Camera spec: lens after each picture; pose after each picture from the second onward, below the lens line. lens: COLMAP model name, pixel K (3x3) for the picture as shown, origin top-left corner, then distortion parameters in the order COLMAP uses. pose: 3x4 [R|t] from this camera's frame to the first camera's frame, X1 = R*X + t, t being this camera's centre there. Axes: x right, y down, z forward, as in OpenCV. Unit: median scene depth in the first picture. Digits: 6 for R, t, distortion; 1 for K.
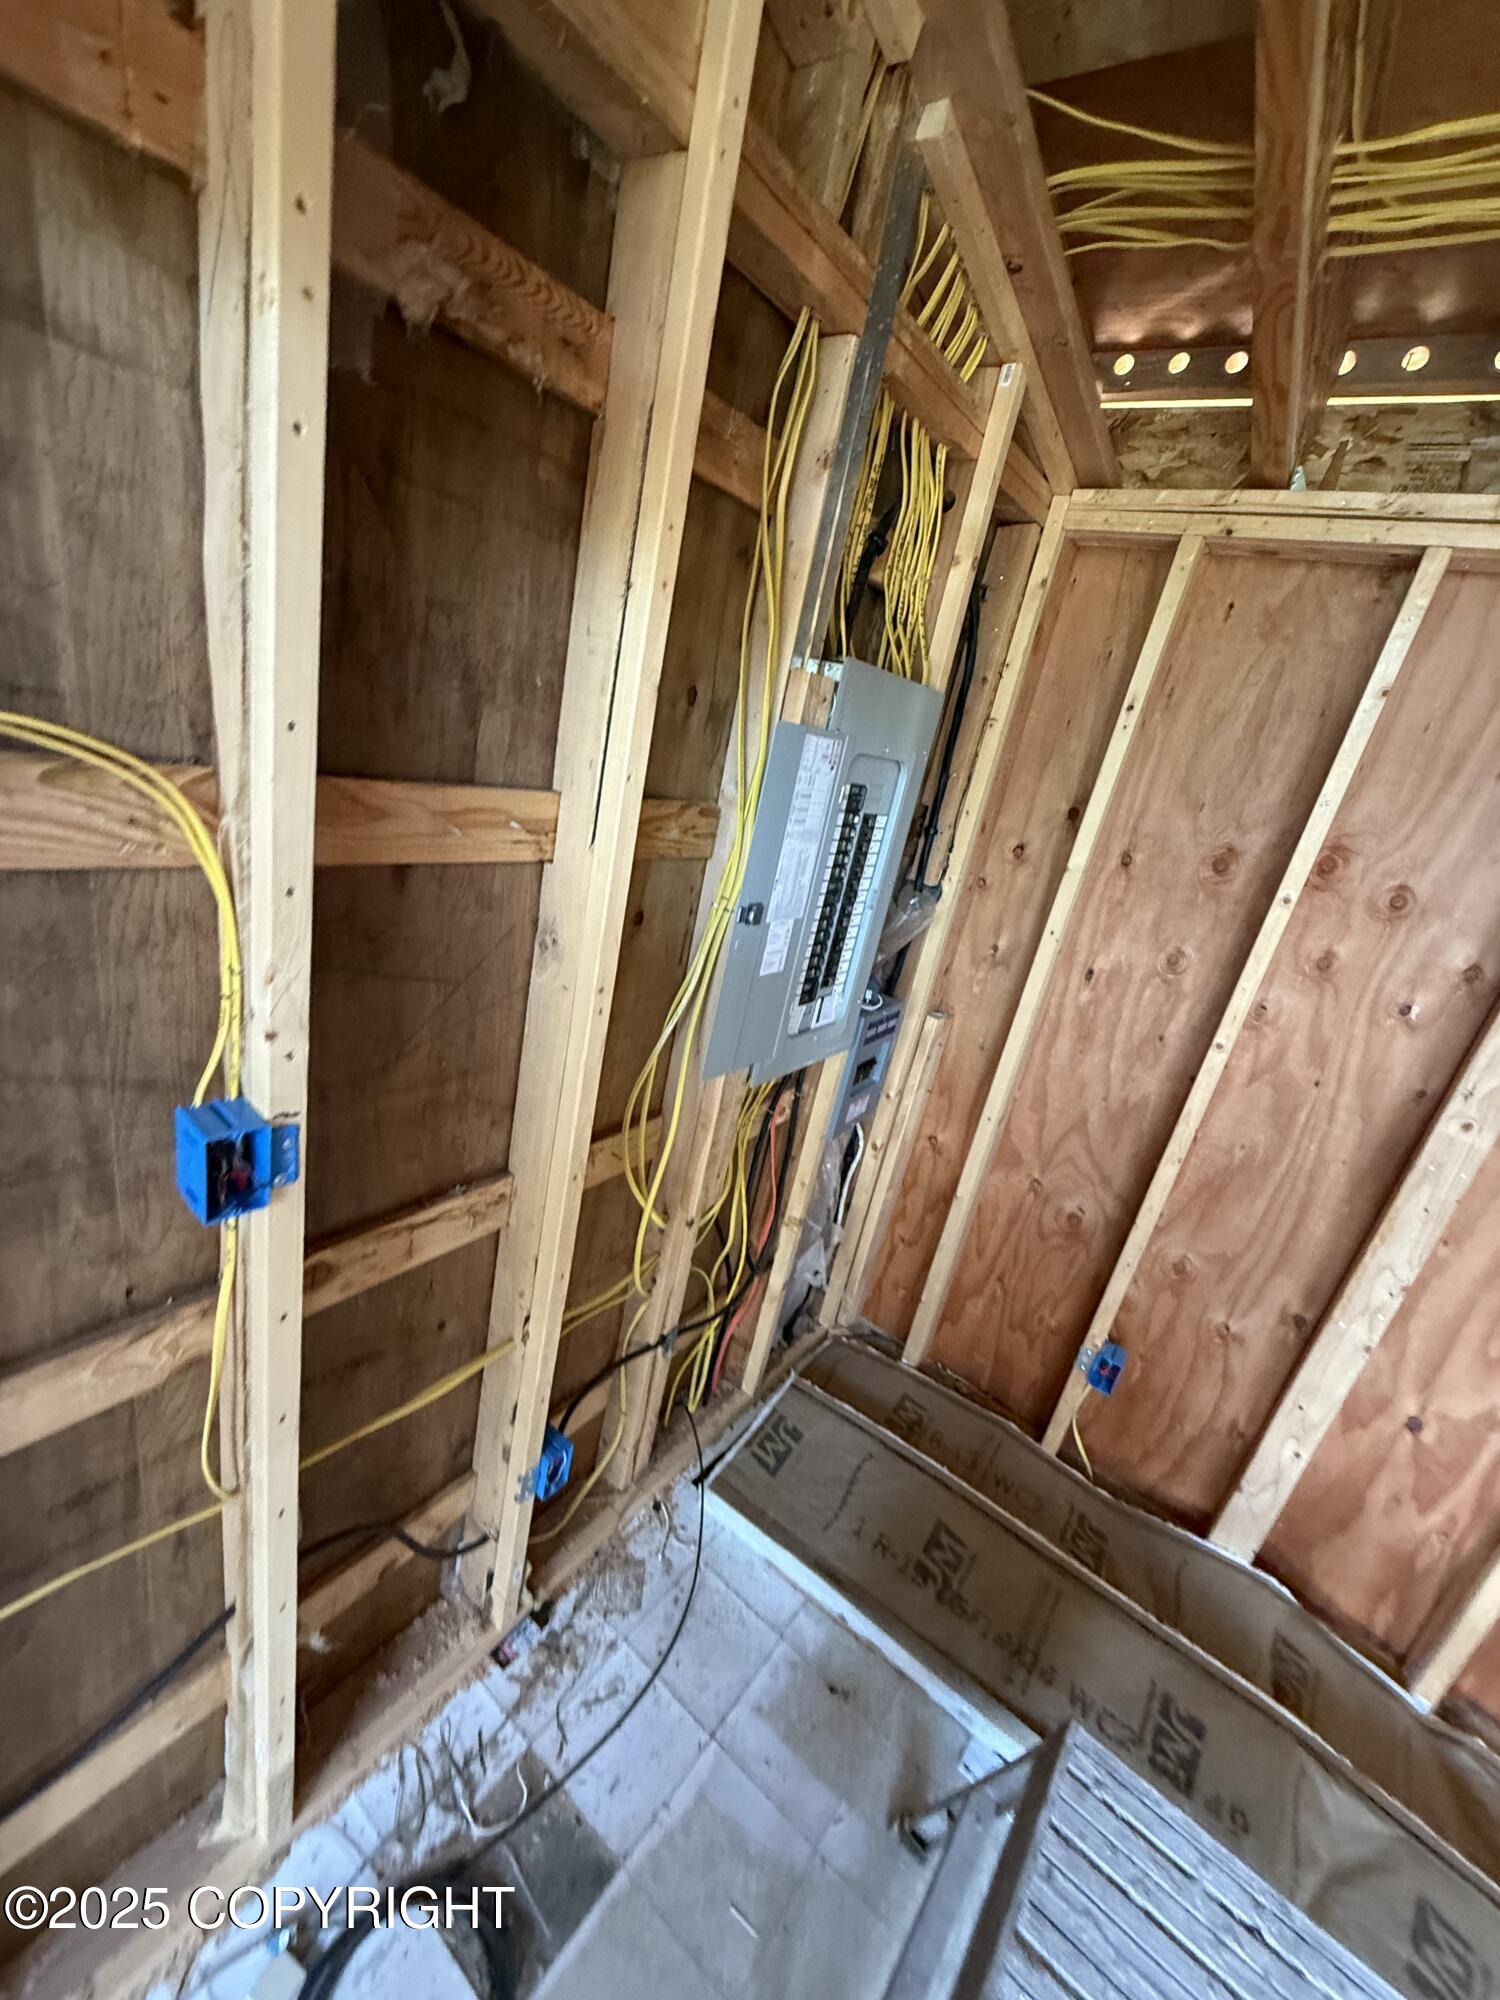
lens RADIAL K [[798.6, 0, 745.6], [0, 798.6, 1000.6], [0, 0, 1]] dist [-0.003549, -0.000140]
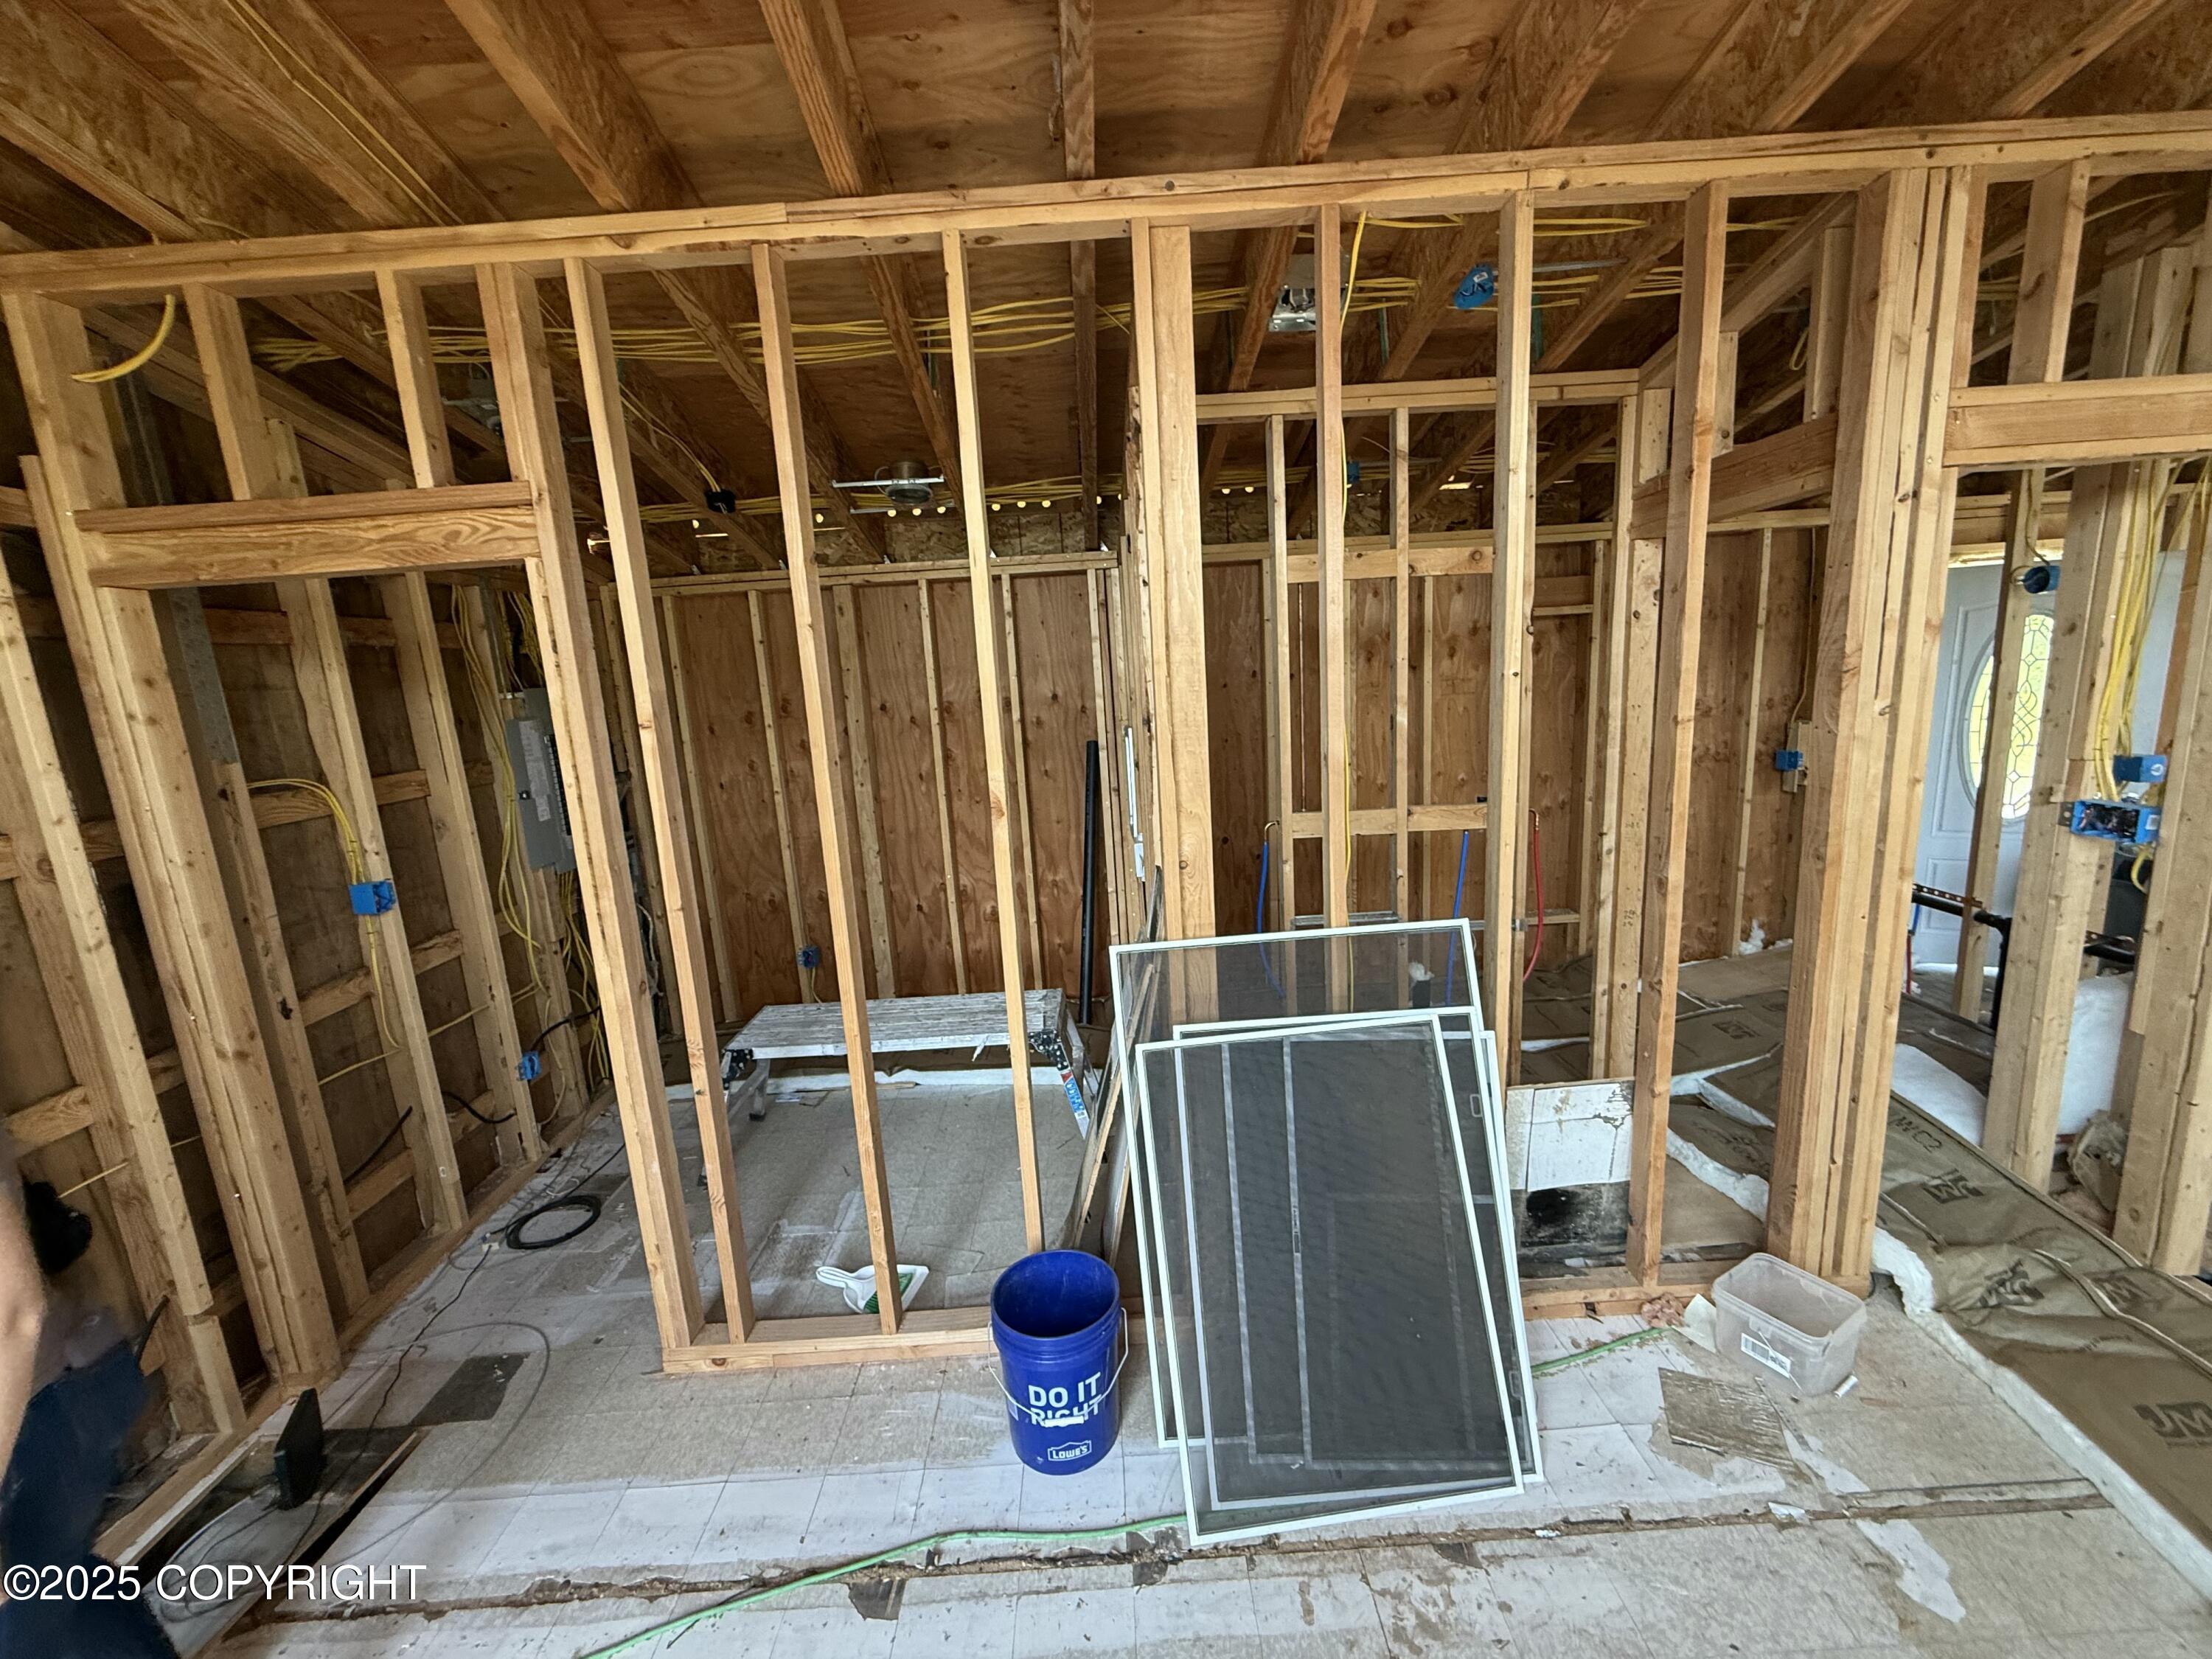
lens RADIAL K [[883.2, 0, 1114.2], [0, 883.2, 832.2], [0, 0, 1]] dist [-0.003549, -0.000140]
pose [[0.755254, -0.355787, 0.550461, -0.151449], [0.407710, 0.912603, 0.030462, 0.632860], [-0.513191, 0.201422, 0.834305, -2.103558]]
